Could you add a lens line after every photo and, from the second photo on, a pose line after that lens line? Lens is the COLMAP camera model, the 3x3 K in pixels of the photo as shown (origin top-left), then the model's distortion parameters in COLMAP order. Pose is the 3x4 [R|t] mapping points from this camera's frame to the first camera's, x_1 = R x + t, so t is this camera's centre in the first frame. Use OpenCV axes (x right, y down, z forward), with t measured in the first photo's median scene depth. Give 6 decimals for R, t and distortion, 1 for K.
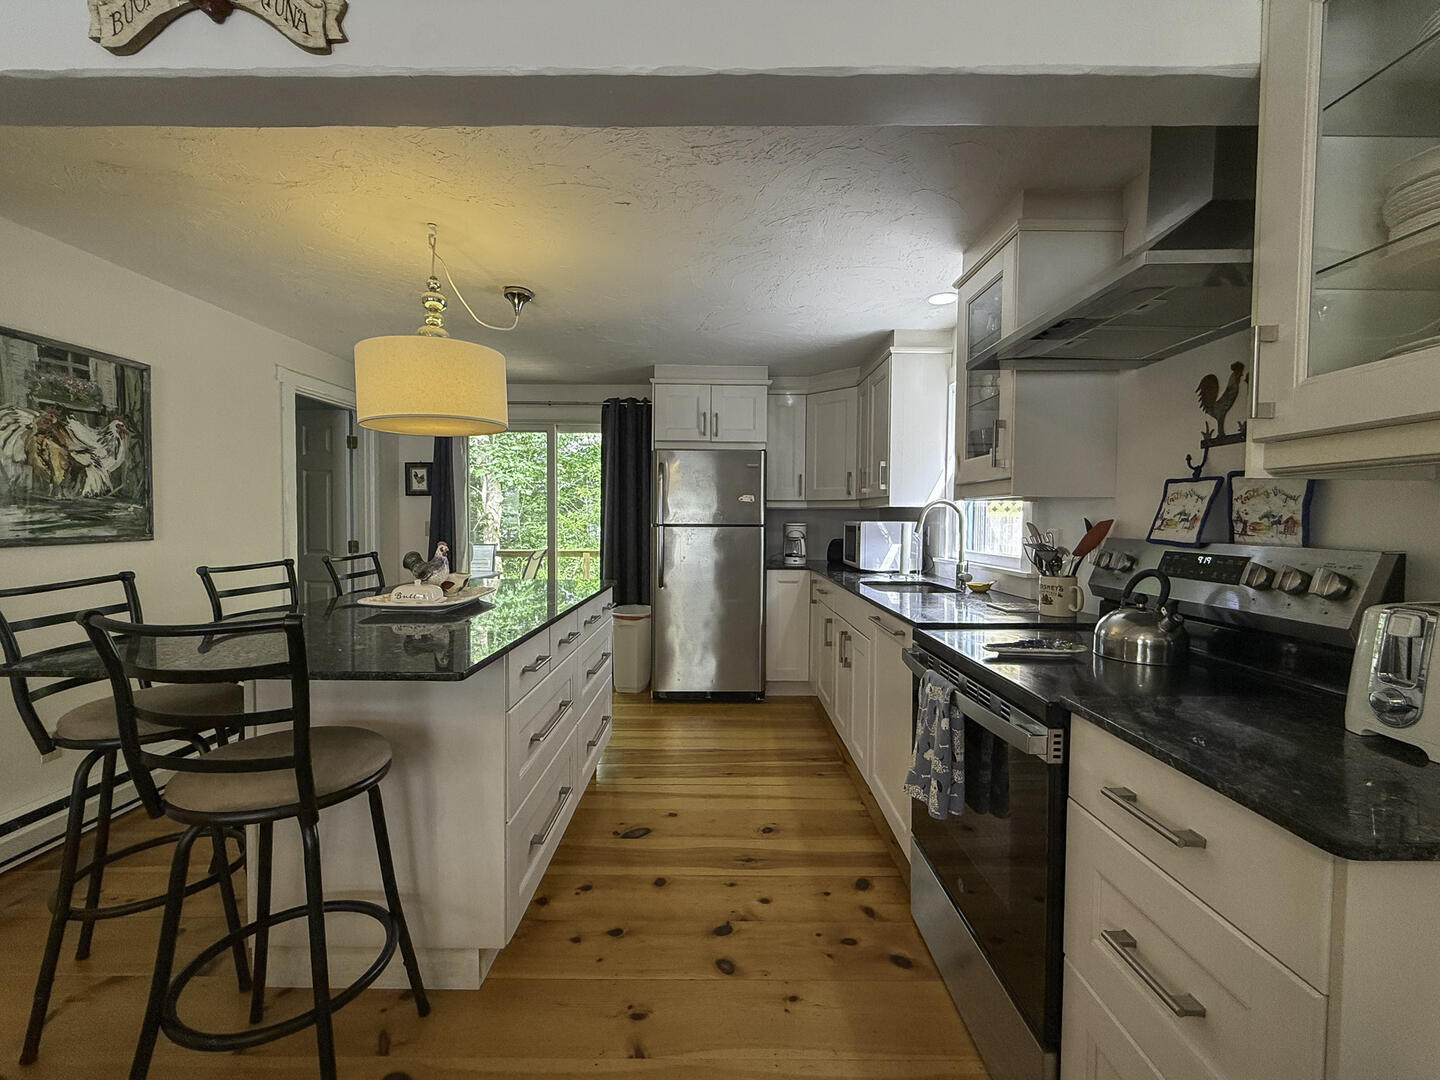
lens RADIAL K [[593.1, 0, 715.3], [0, 593.1, 539.6], [0, 0, 1]] dist [-0.006186, 0.003424]
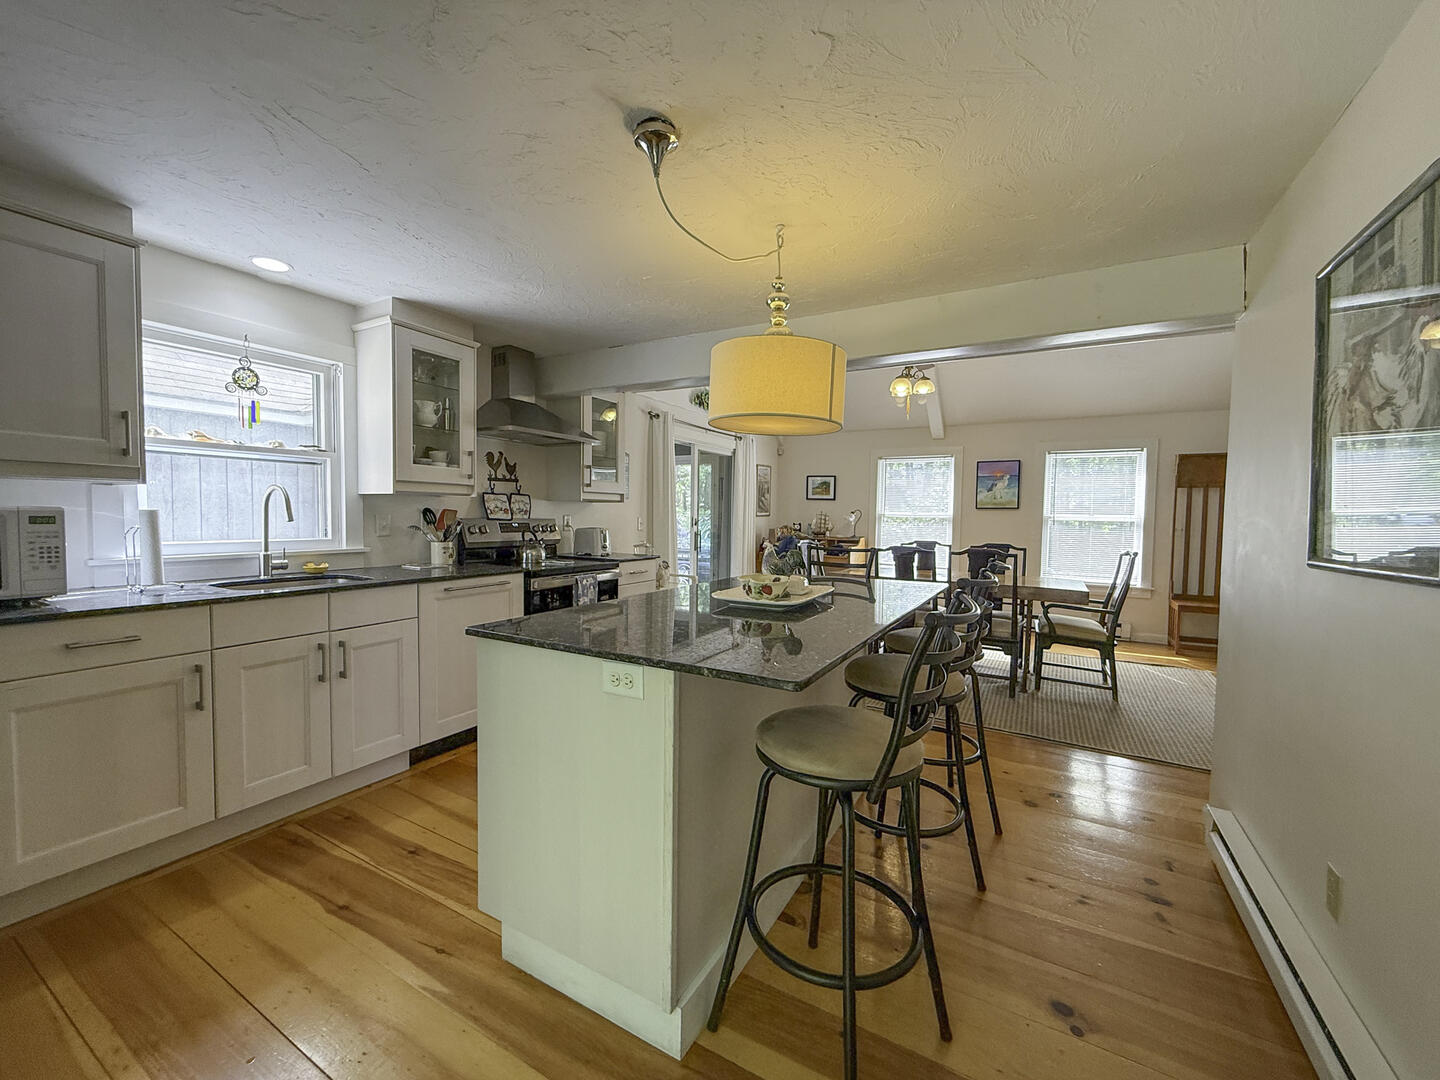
lens RADIAL K [[581.1, 0, 720.0], [0, 581.1, 540.0], [0, 0, 1]] dist [0.000165, 0.000188]
pose [[-0.867054, -0.043015, 0.496353, -0.787660], [-0.003956, 0.996829, 0.079477, -0.067088], [-0.498198, 0.066947, -0.864475, 1.688545]]
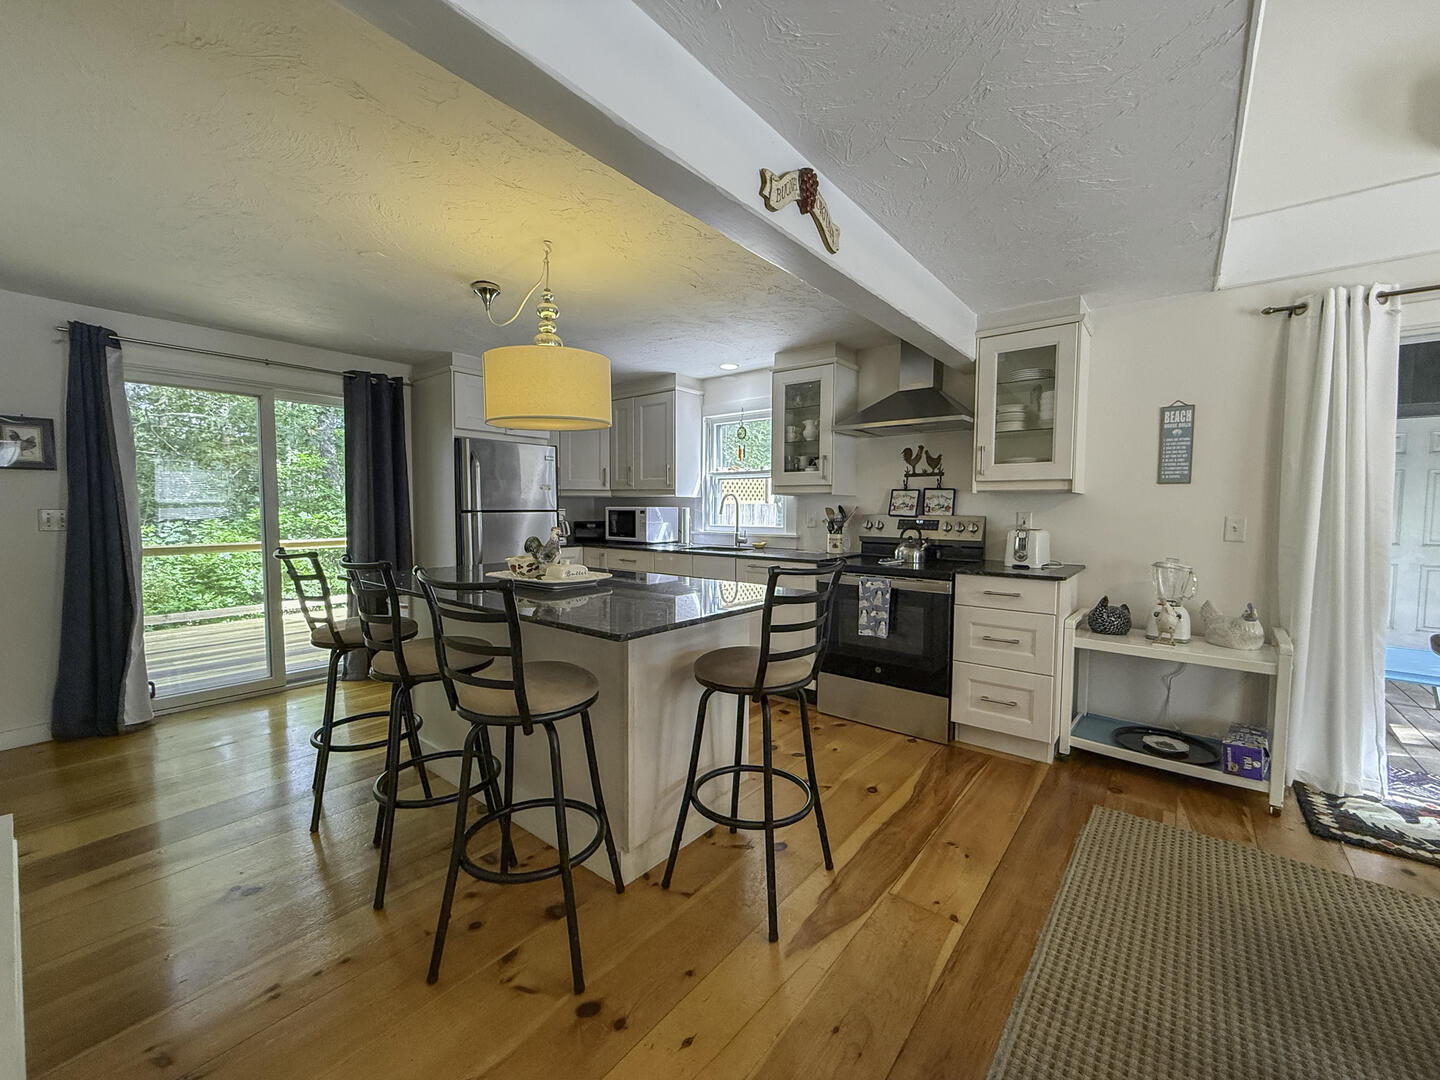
lens RADIAL K [[581.1, 0, 720.0], [0, 581.1, 540.0], [0, 0, 1]] dist [0.000165, 0.000188]
pose [[0.631100, -0.049208, 0.774139, -0.998574], [0.027050, 0.998775, 0.041435, -0.008964], [-0.775230, -0.005209, 0.631658, 0.042314]]
